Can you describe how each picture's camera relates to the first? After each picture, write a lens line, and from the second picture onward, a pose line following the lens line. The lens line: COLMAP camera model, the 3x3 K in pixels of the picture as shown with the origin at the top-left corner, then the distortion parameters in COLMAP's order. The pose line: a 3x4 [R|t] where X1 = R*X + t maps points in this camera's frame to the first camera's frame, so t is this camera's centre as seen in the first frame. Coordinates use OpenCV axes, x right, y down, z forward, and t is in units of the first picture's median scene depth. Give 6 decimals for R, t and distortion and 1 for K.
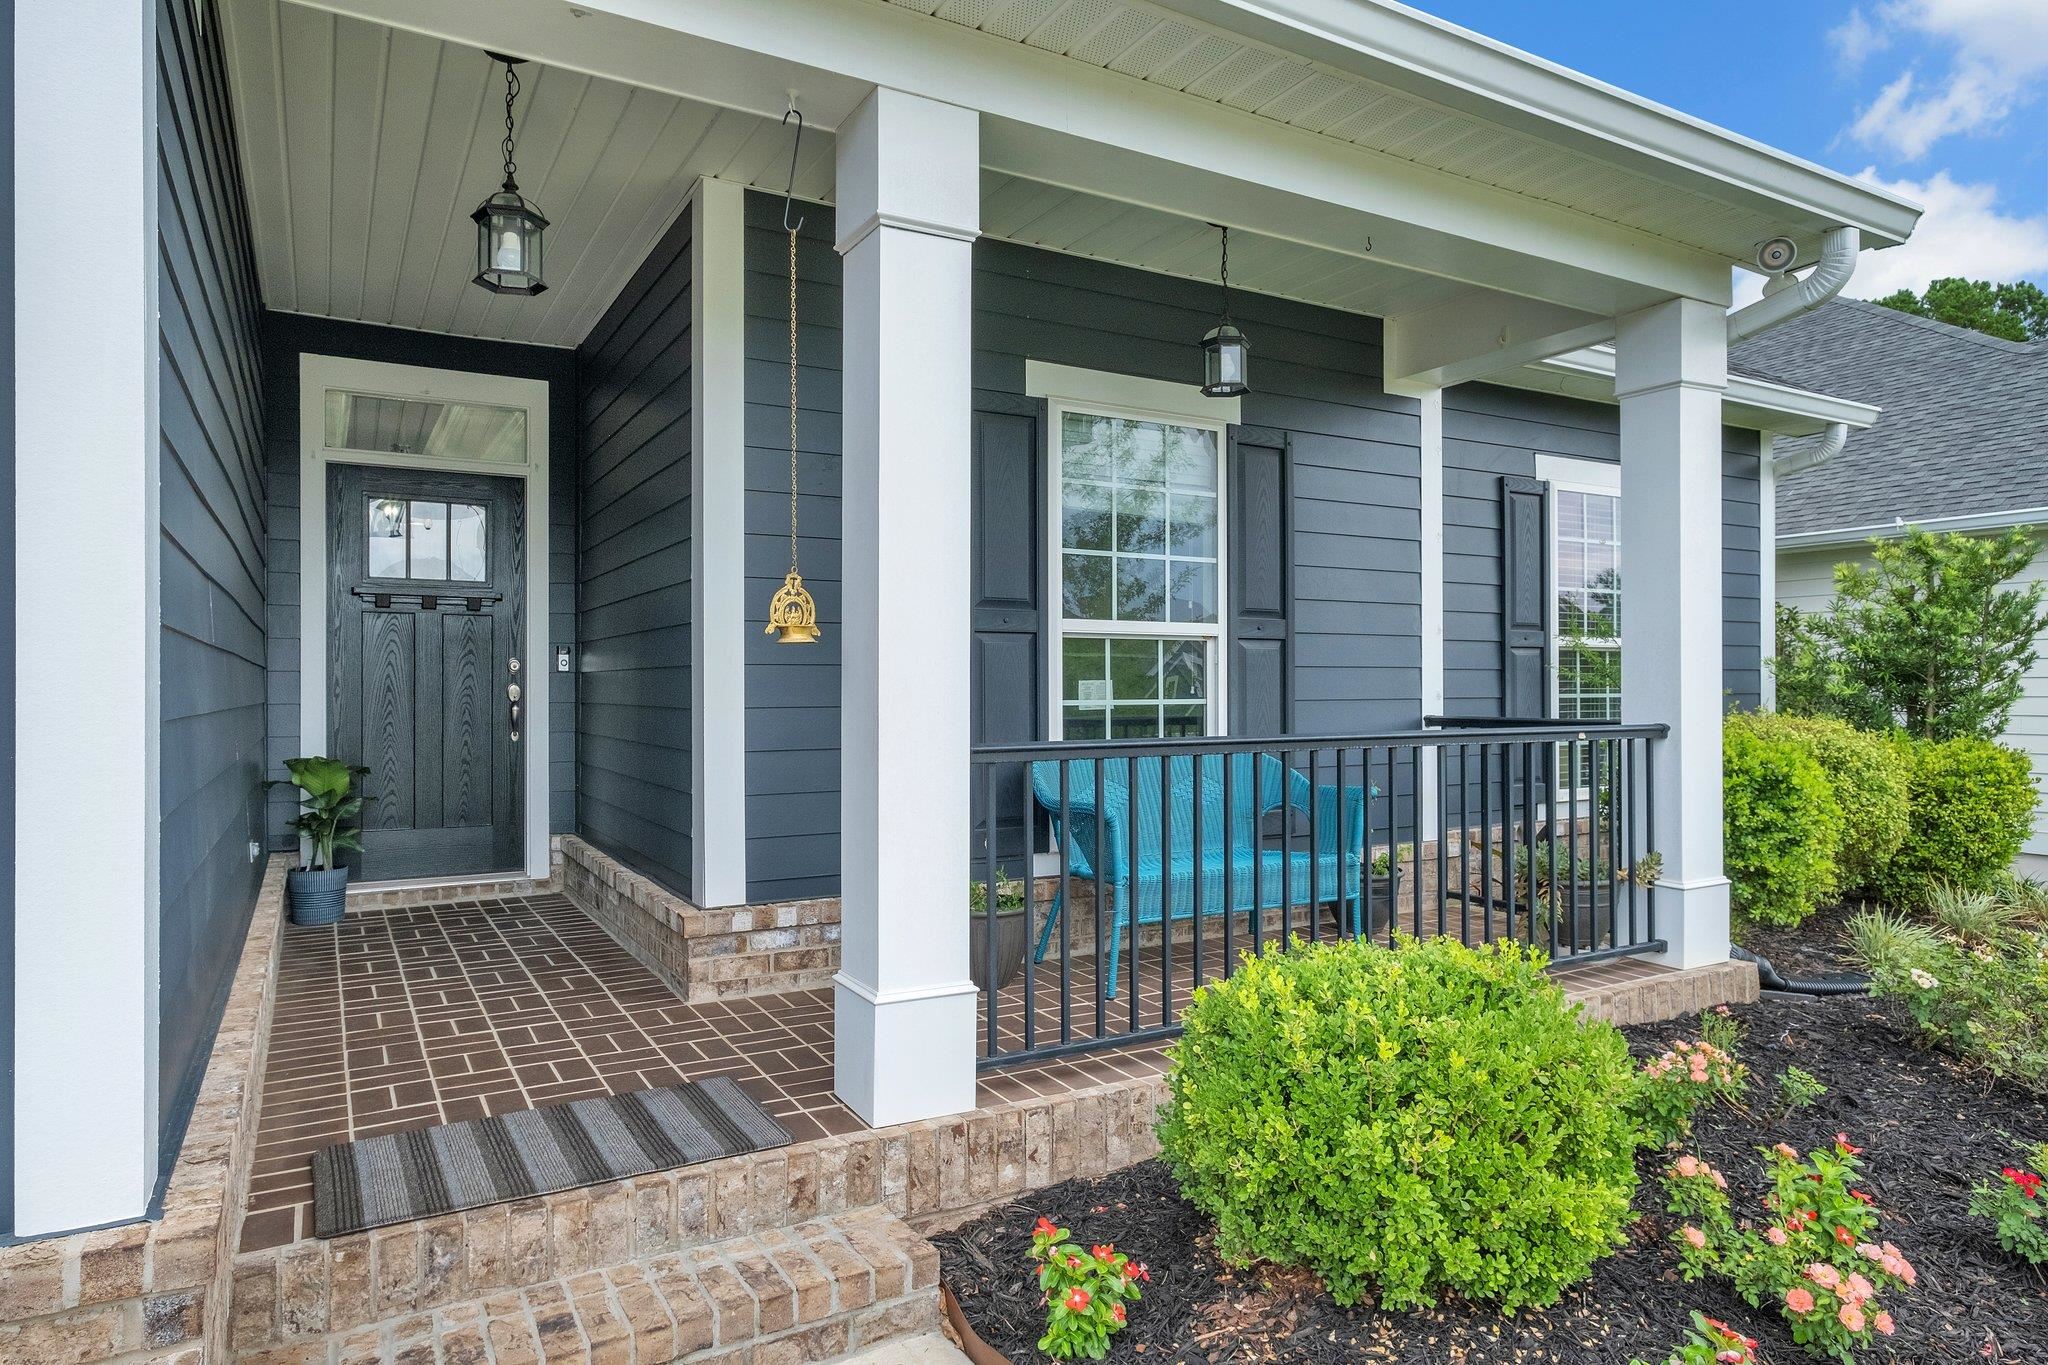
lens RADIAL K [[1162.9, 0, 1007.9], [0, 1162.9, 680.7], [0, 0, 1]] dist [-0.002805, -0.000017]
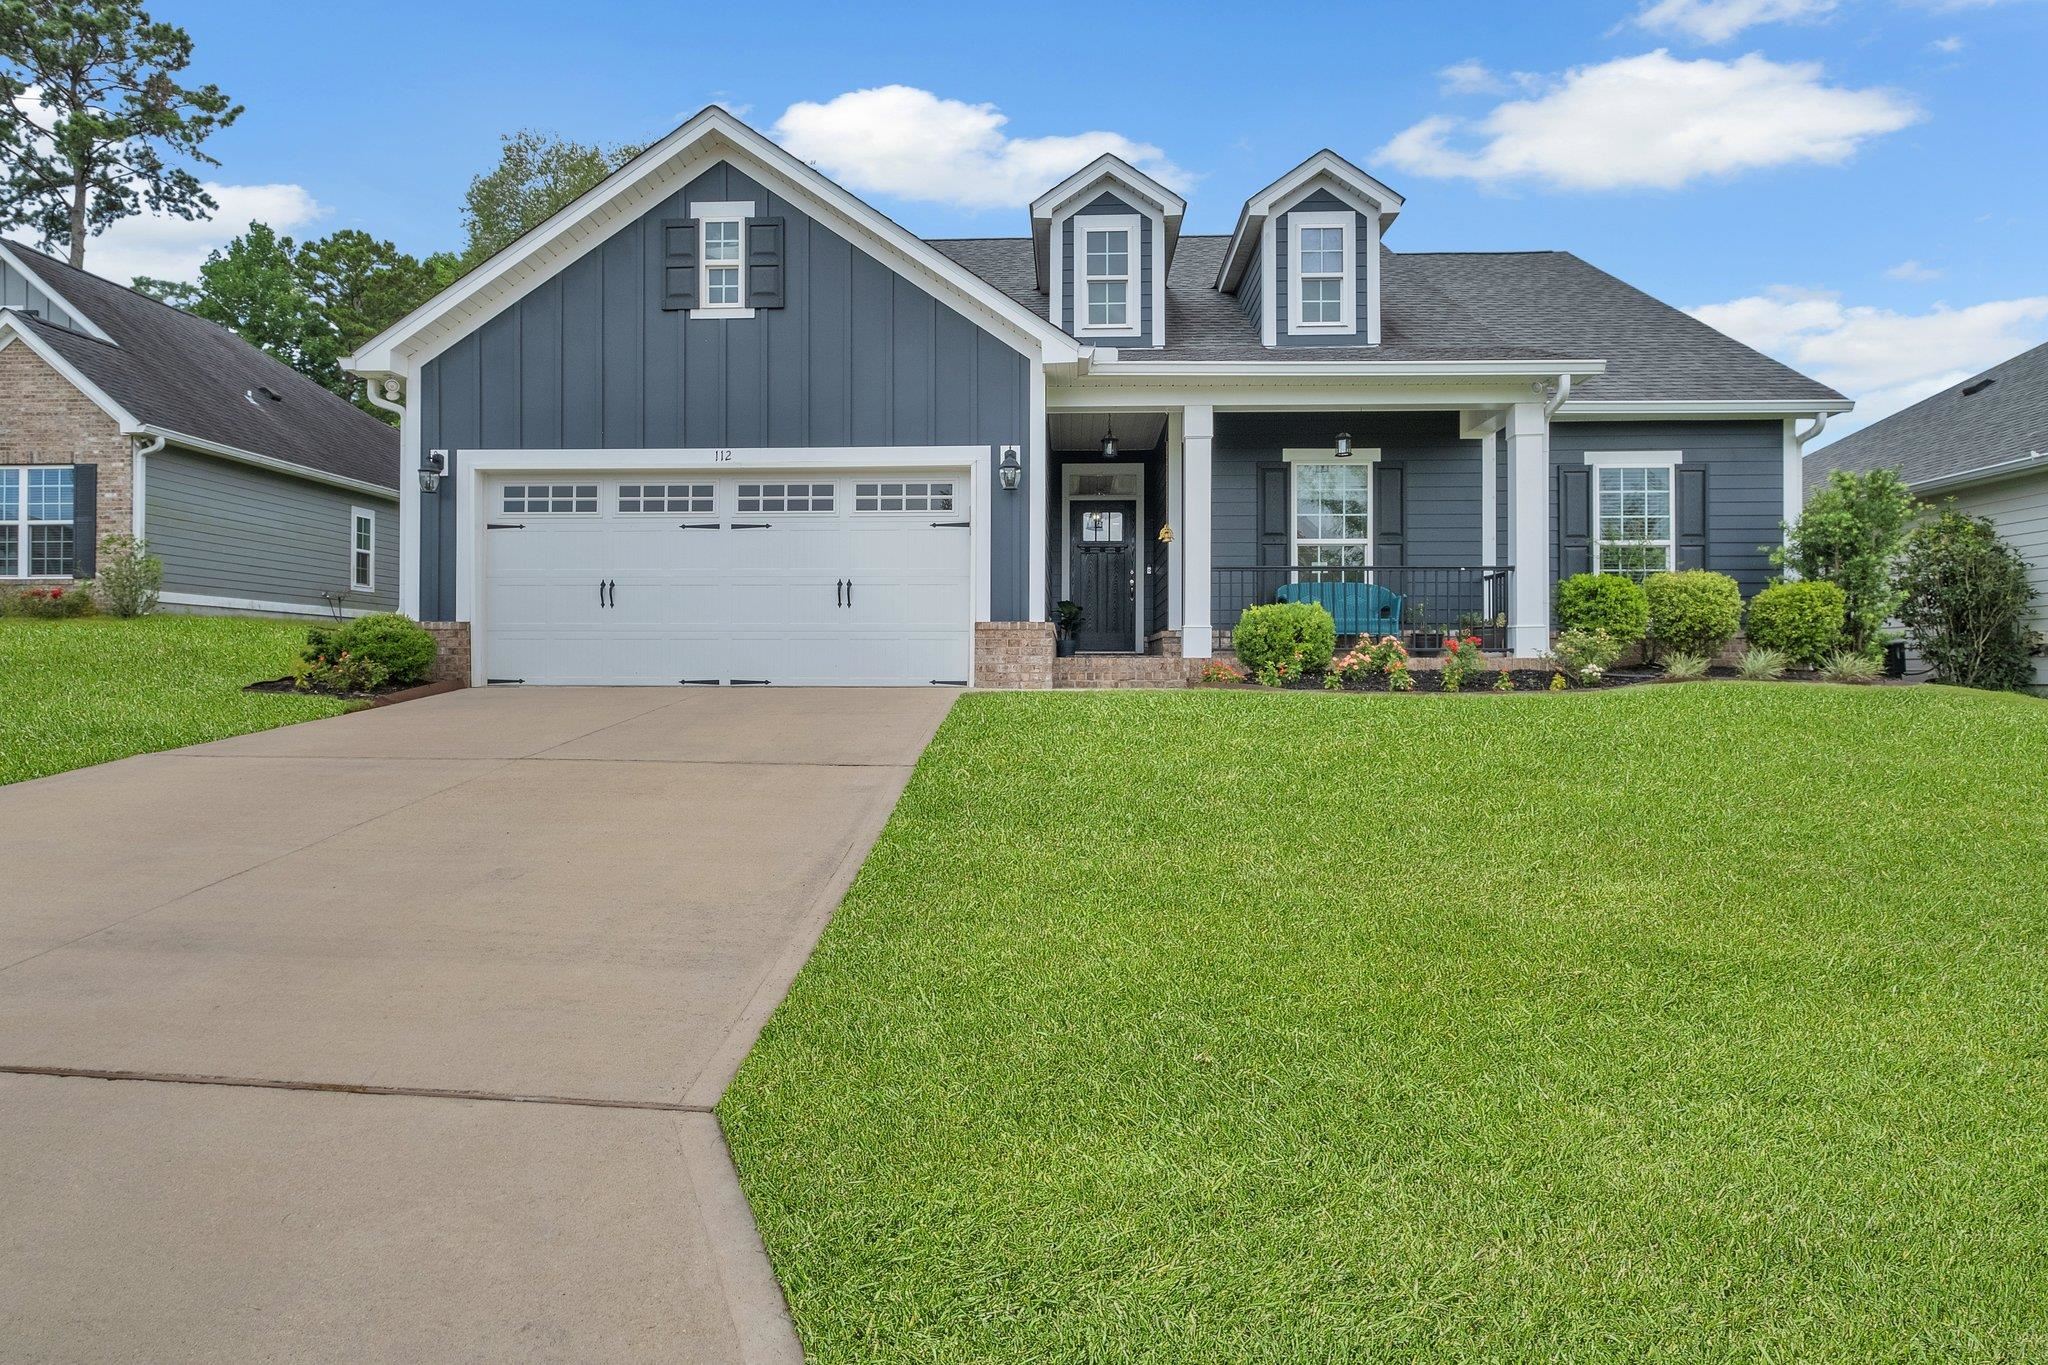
lens RADIAL K [[1148.6, 0, 1026.0], [0, 1148.6, 667.2], [0, 0, 1]] dist [0.003928, 0.004864]
pose [[0.849645, 0.003632, -0.527342, 0.746336], [-0.004078, 0.999992, 0.000317, 0.202109], [0.527339, 0.001881, 0.849653, -1.339229]]
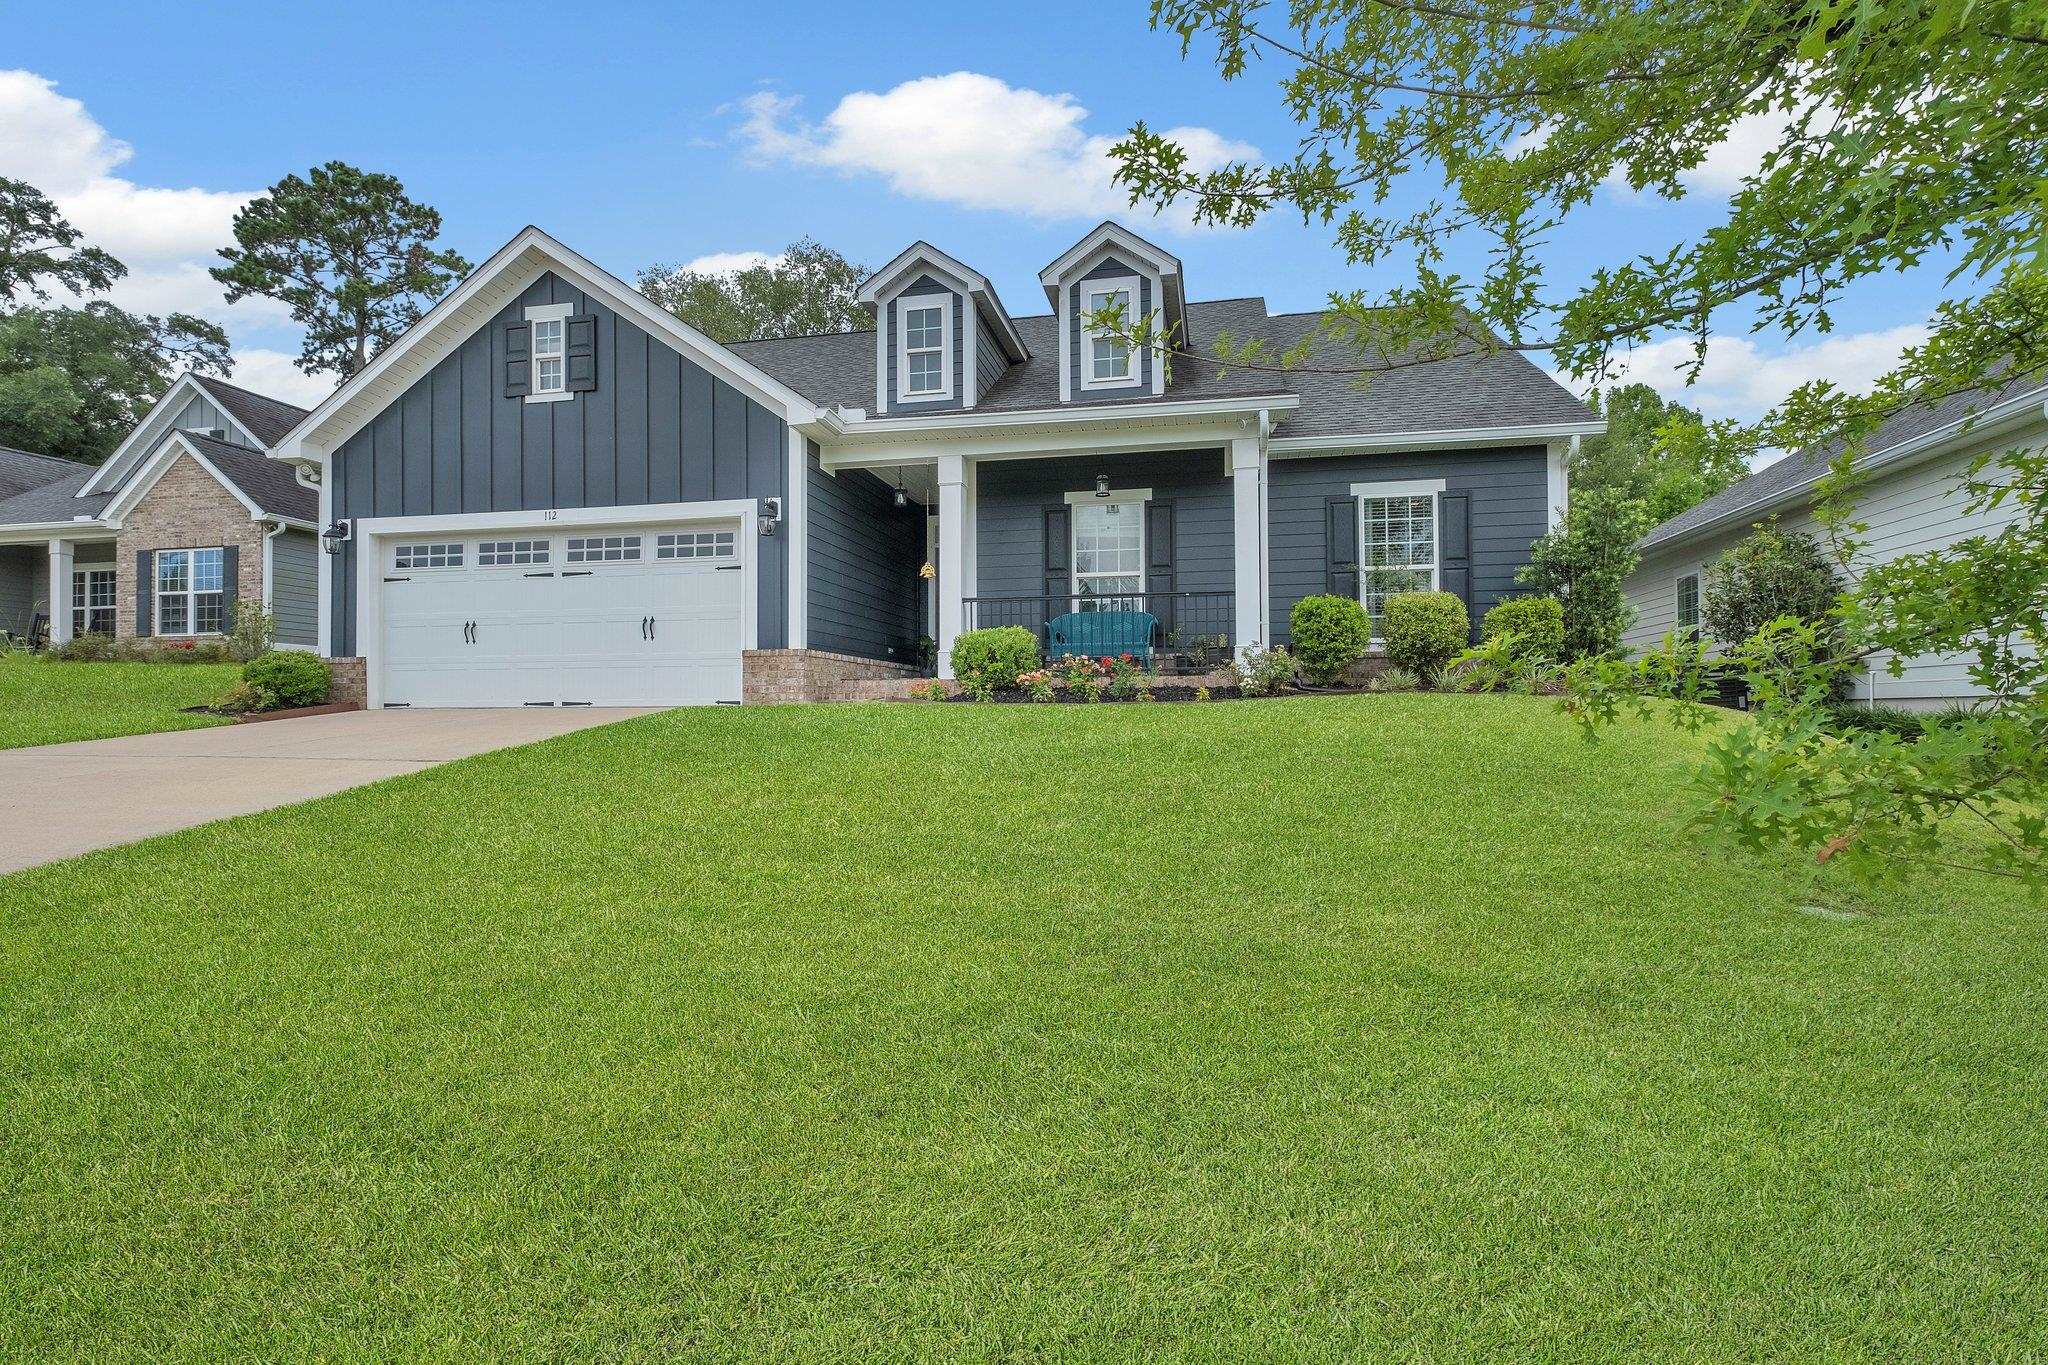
lens RADIAL K [[1018.8, 0, 1013.5], [0, 1018.8, 688.0], [0, 0, 1]] dist [0.014527, -0.001144]
pose [[0.752046, -0.016408, -0.658907, 1.332489], [0.002459, 0.999753, -0.022088, 0.244306], [0.659106, 0.014991, 0.751900, -0.908464]]
